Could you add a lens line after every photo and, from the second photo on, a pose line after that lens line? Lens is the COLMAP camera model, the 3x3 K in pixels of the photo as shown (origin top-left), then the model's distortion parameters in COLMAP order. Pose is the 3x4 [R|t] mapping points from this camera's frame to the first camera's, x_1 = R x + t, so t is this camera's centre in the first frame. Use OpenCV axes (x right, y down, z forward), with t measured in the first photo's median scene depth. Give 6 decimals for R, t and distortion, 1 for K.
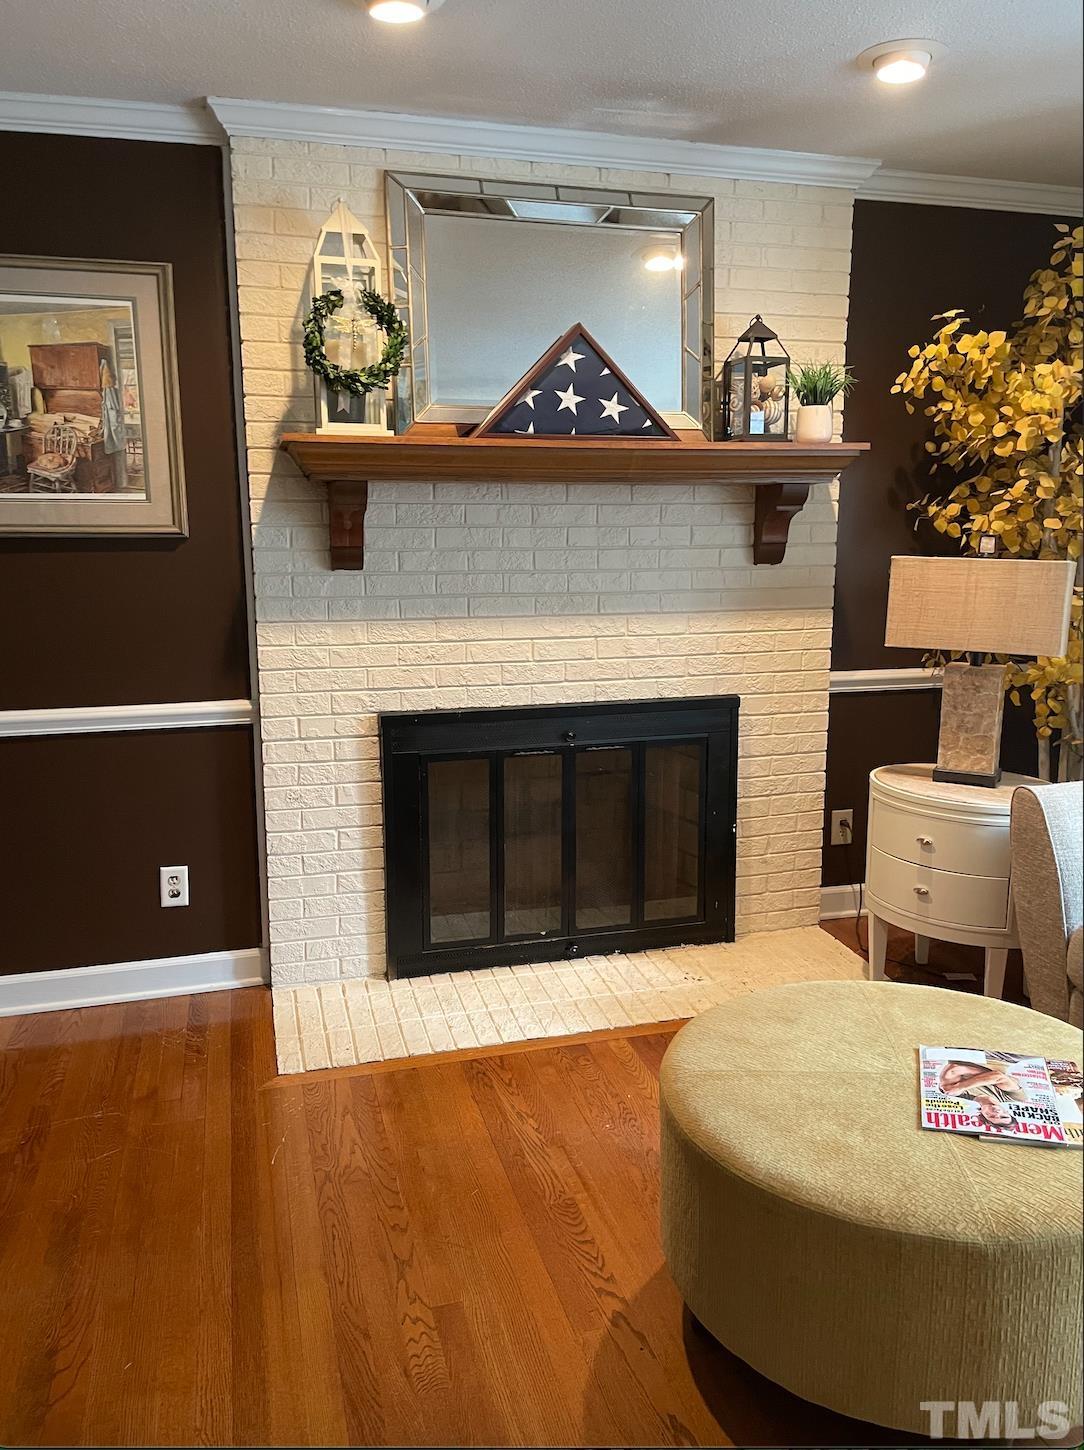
lens RADIAL K [[1127.7, 0, 555.4], [0, 1127.7, 752.0], [0, 0, 1]] dist [0.052608, -0.042831]
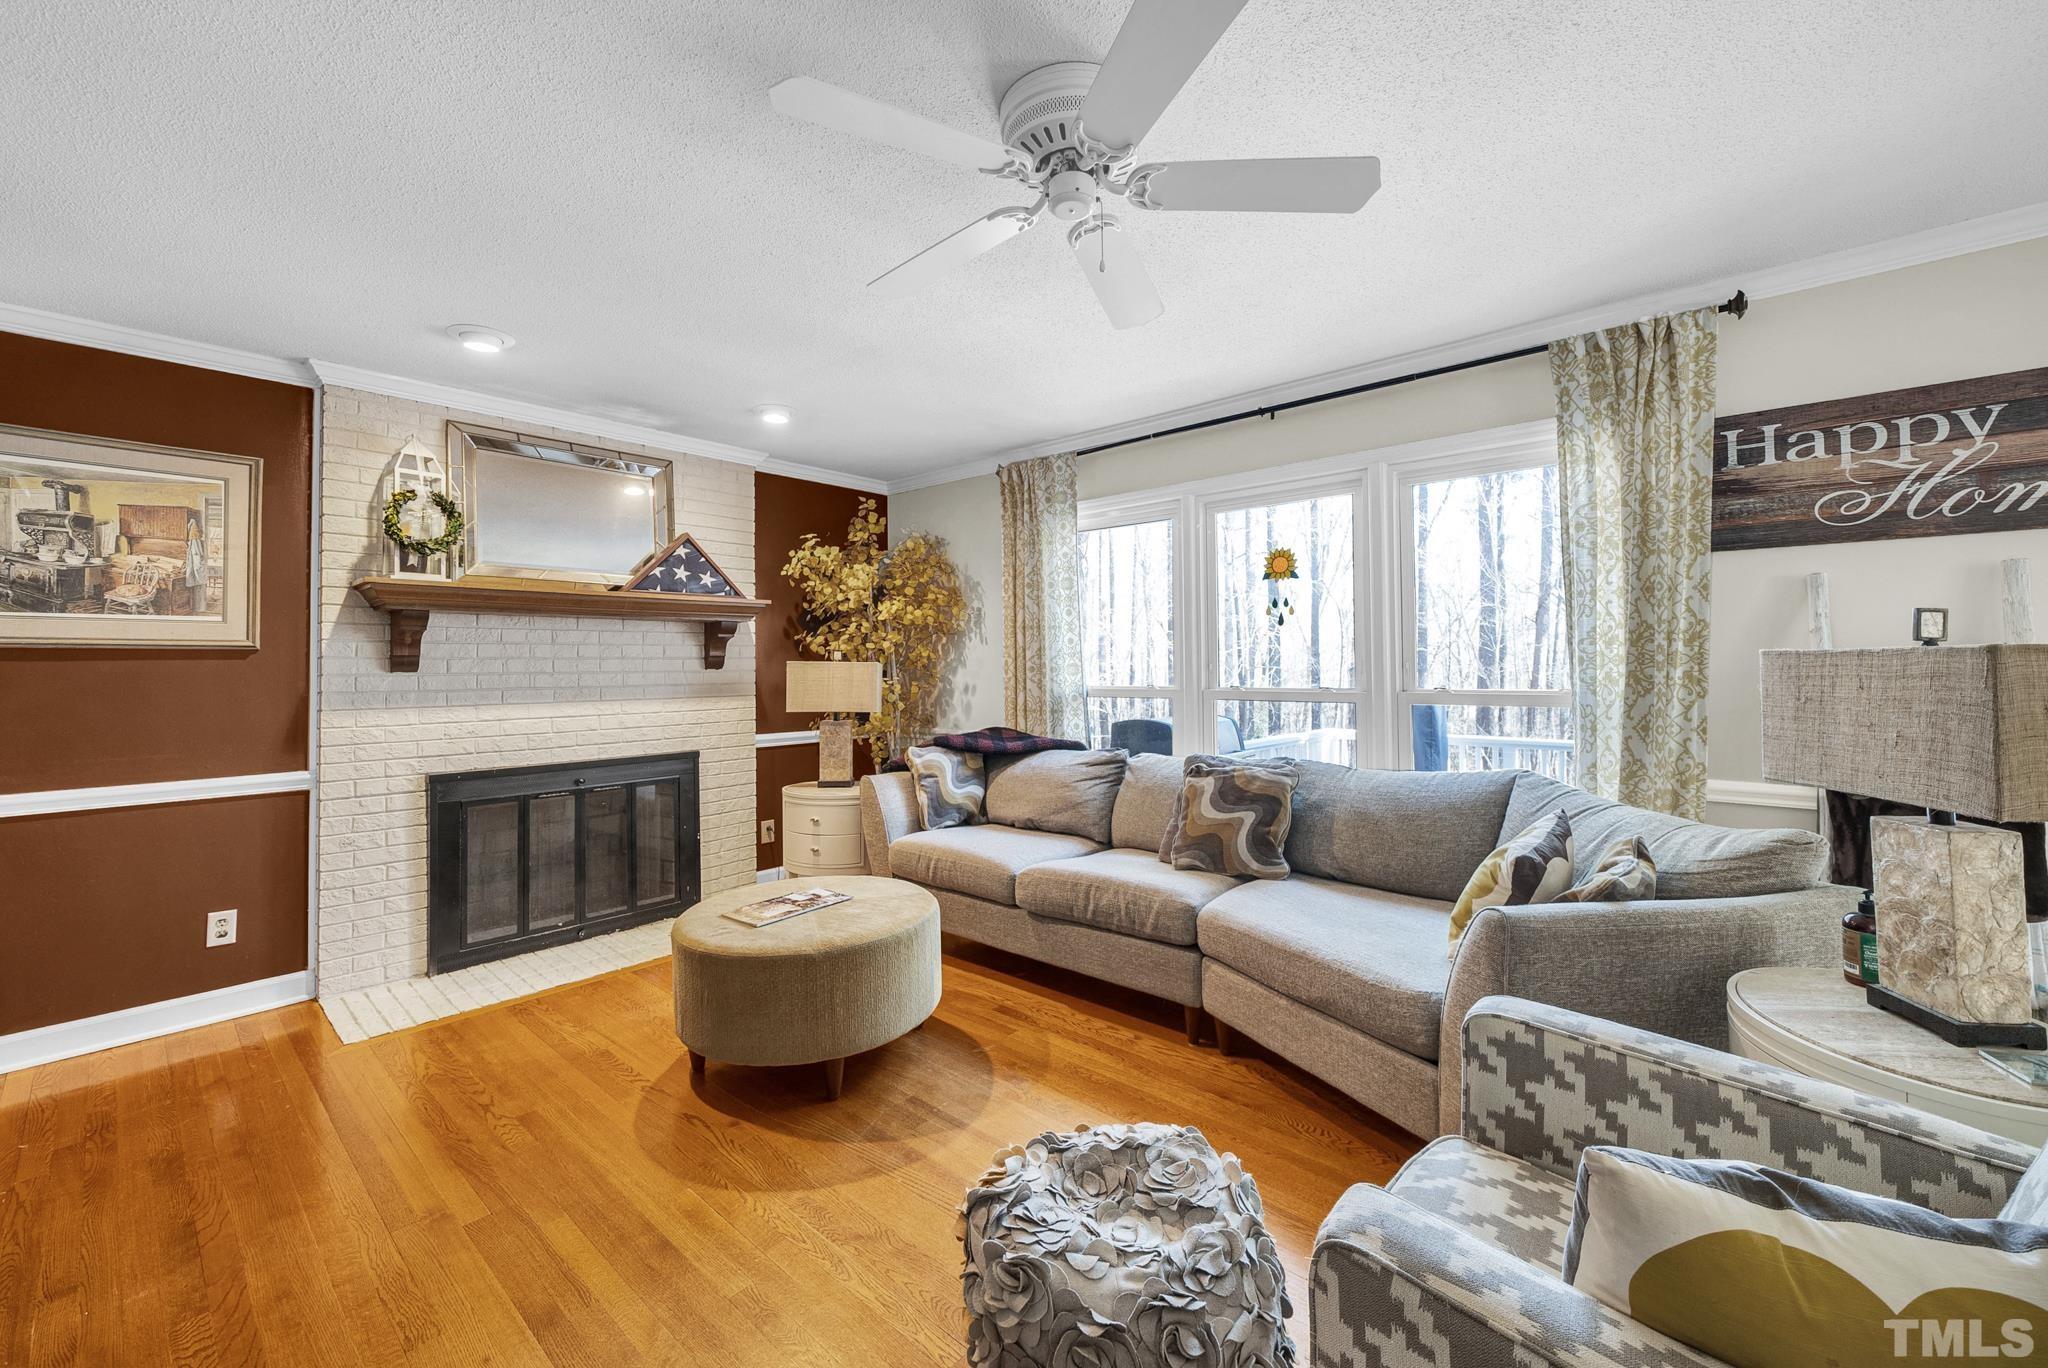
lens RADIAL K [[795.0, 0, 1009.6], [0, 795.0, 655.8], [0, 0, 1]] dist [-0.010117, -0.000548]
pose [[0.853078, 0.001445, 0.521782, -0.052829], [0.108532, 0.977633, -0.180150, 0.077042], [-0.510372, 0.210312, 0.833840, -0.209005]]
